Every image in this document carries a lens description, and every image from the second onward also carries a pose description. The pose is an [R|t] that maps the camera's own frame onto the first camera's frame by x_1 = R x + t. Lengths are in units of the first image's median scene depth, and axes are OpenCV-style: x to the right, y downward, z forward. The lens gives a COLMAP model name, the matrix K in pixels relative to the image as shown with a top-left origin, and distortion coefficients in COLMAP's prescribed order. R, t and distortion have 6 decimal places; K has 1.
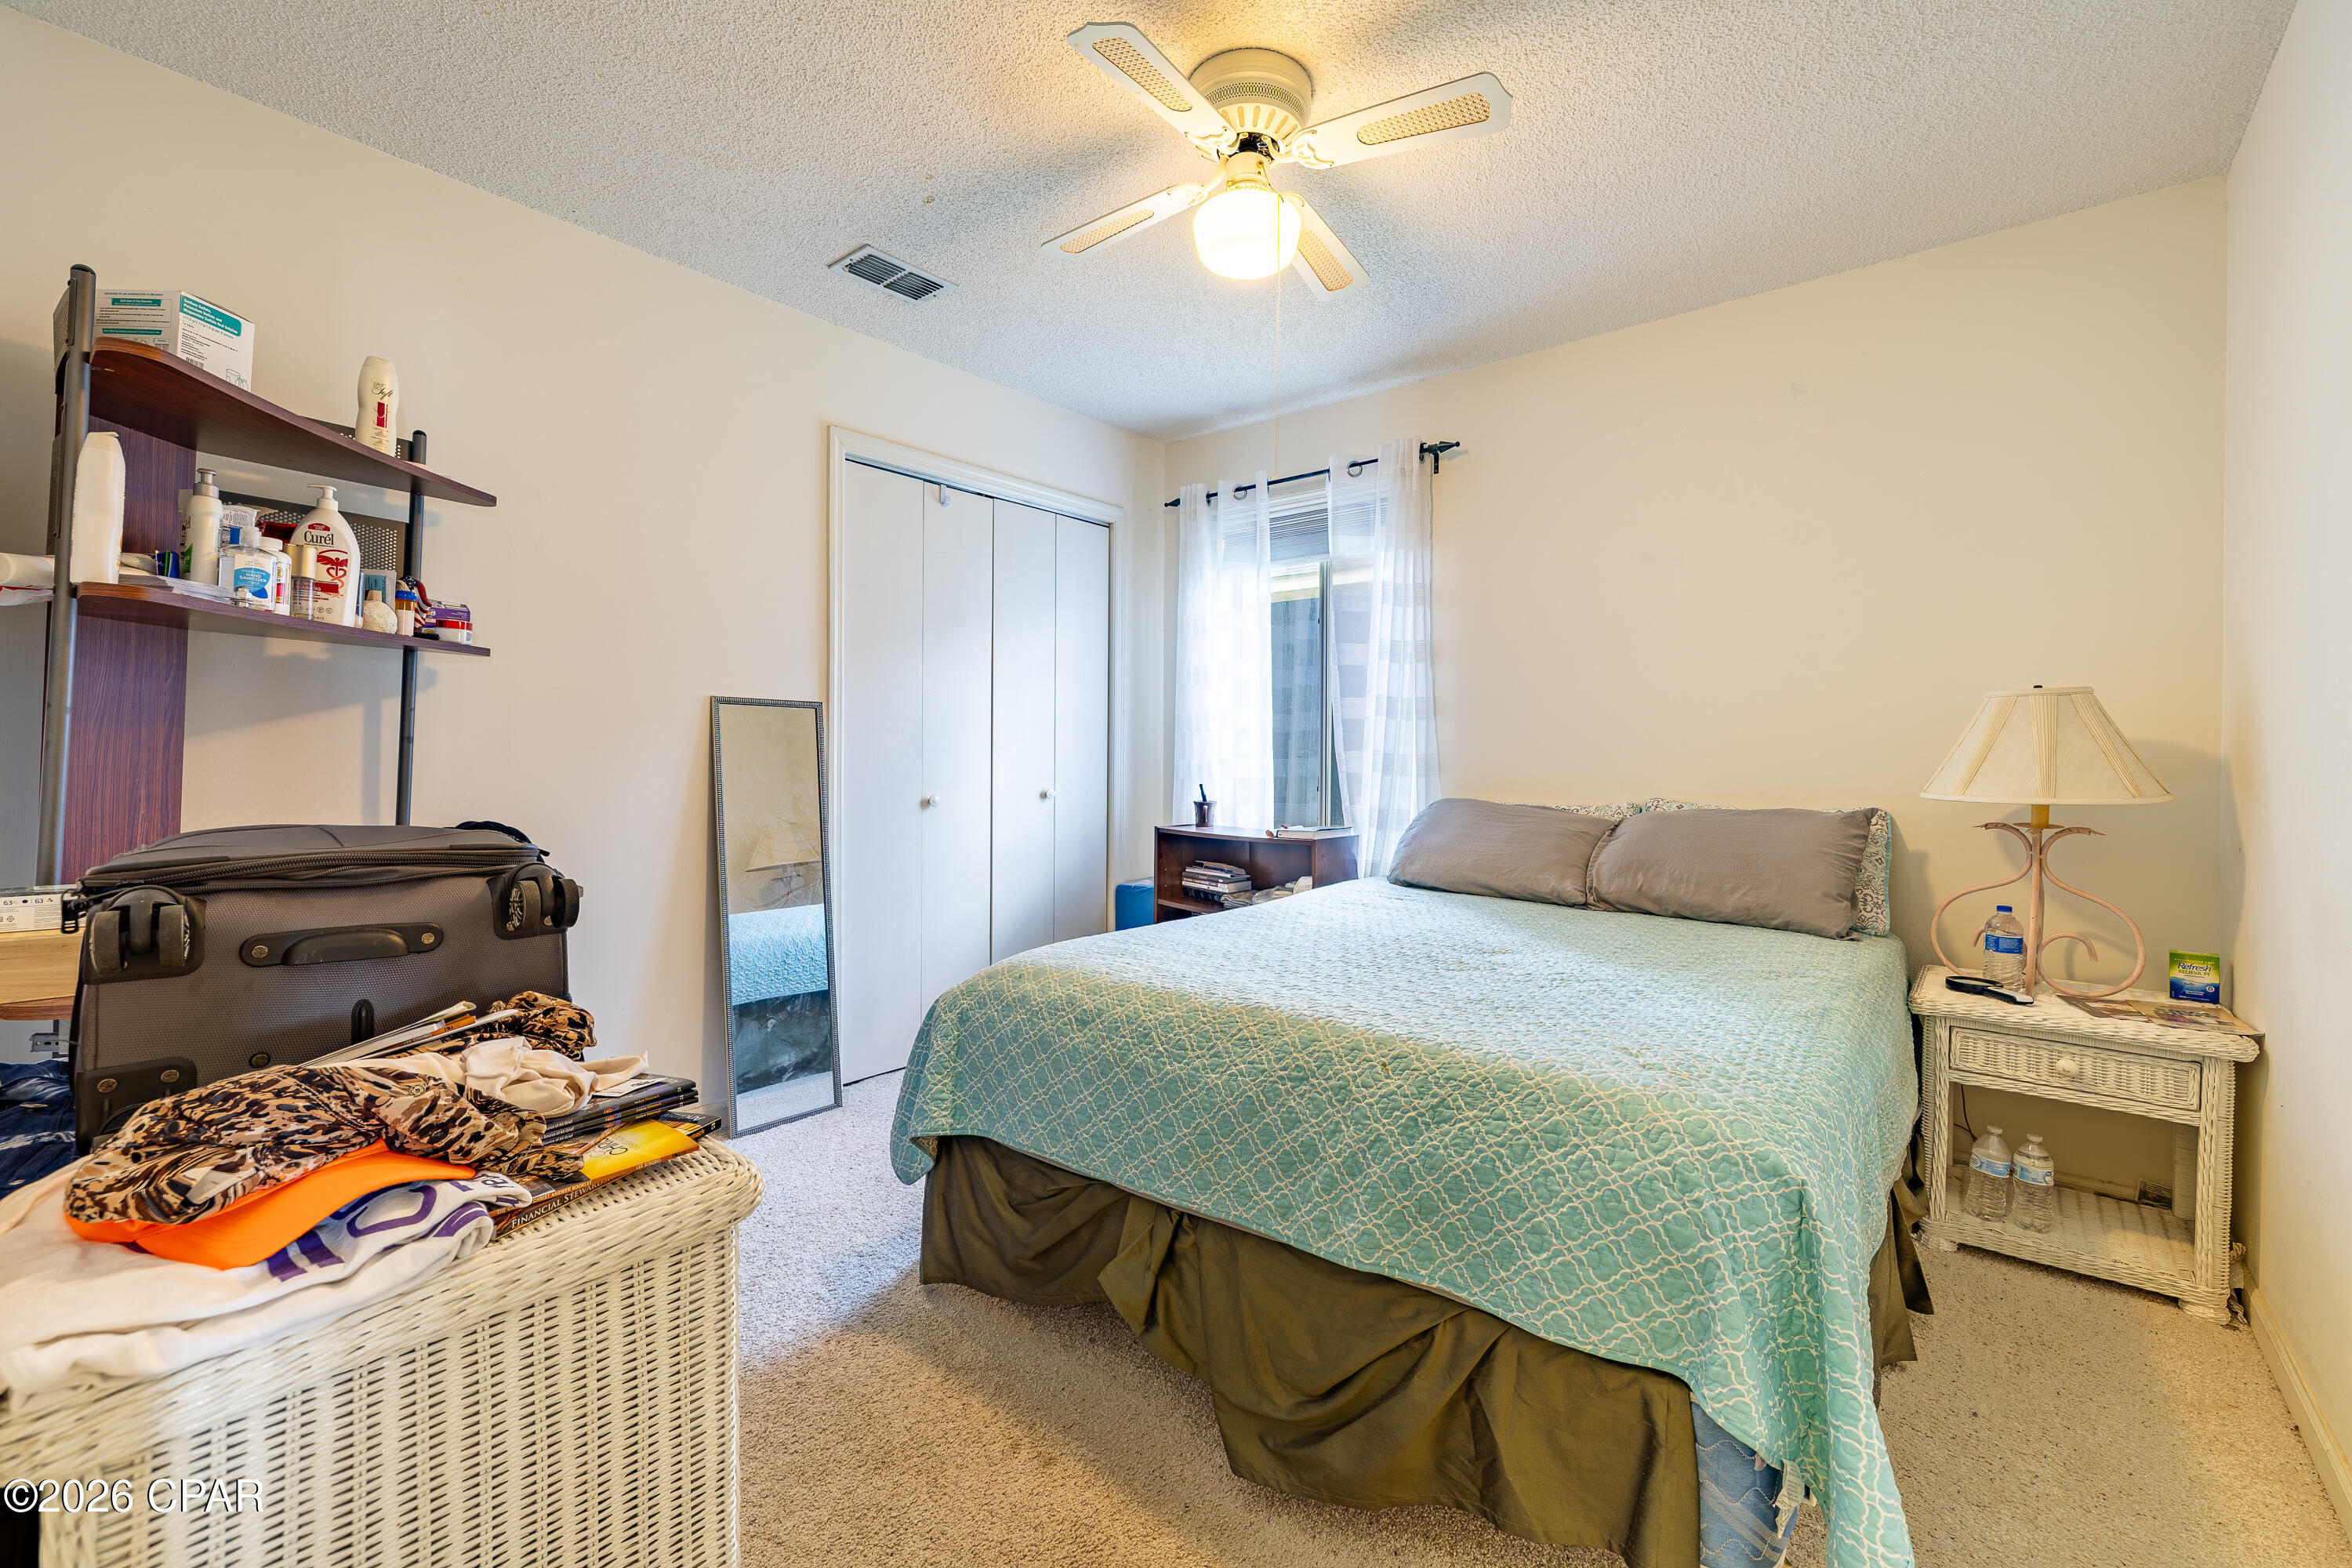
lens RADIAL K [[977.9, 0, 1191.8], [0, 977.9, 772.9], [0, 0, 1]] dist [-0.000928, 0.001019]
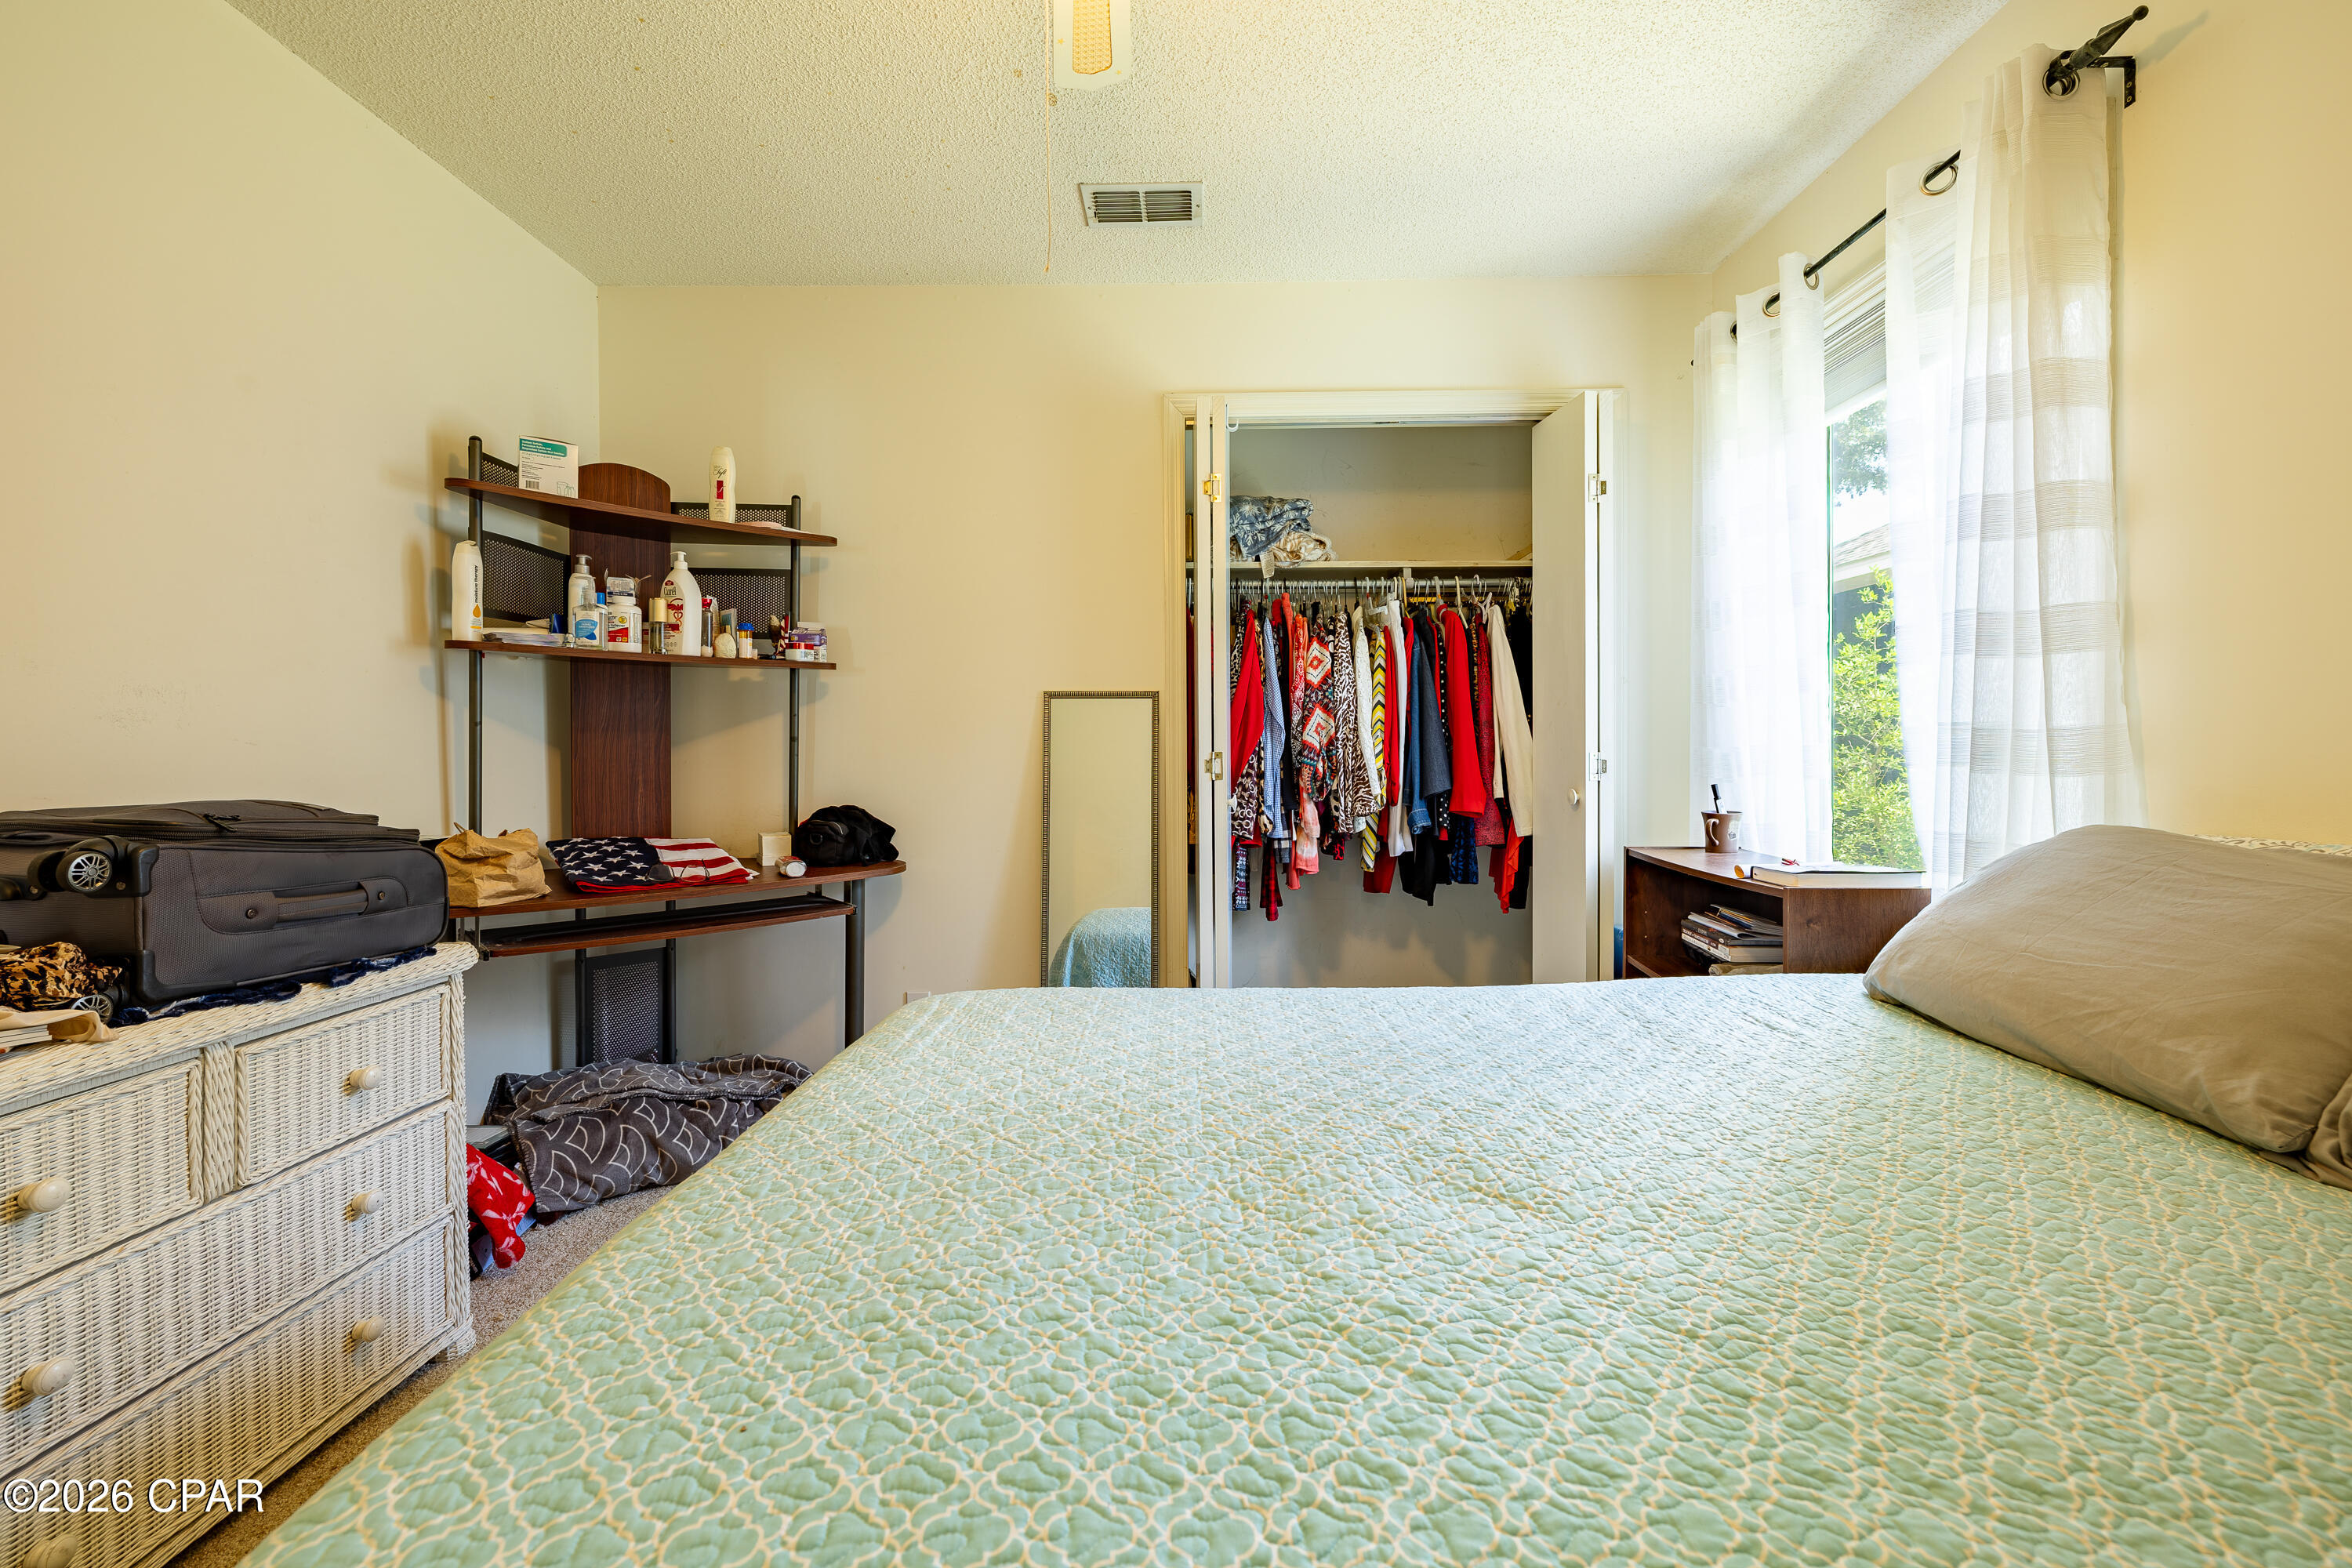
lens RADIAL K [[977.9, 0, 1180.5], [0, 977.9, 774.3], [0, 0, 1]] dist [-0.000928, 0.001019]
pose [[0.632803, 0.009153, -0.774259, 0.416370], [-0.003322, 0.999953, 0.009106, -0.001147], [0.774306, -0.003190, 0.632804, 0.476040]]
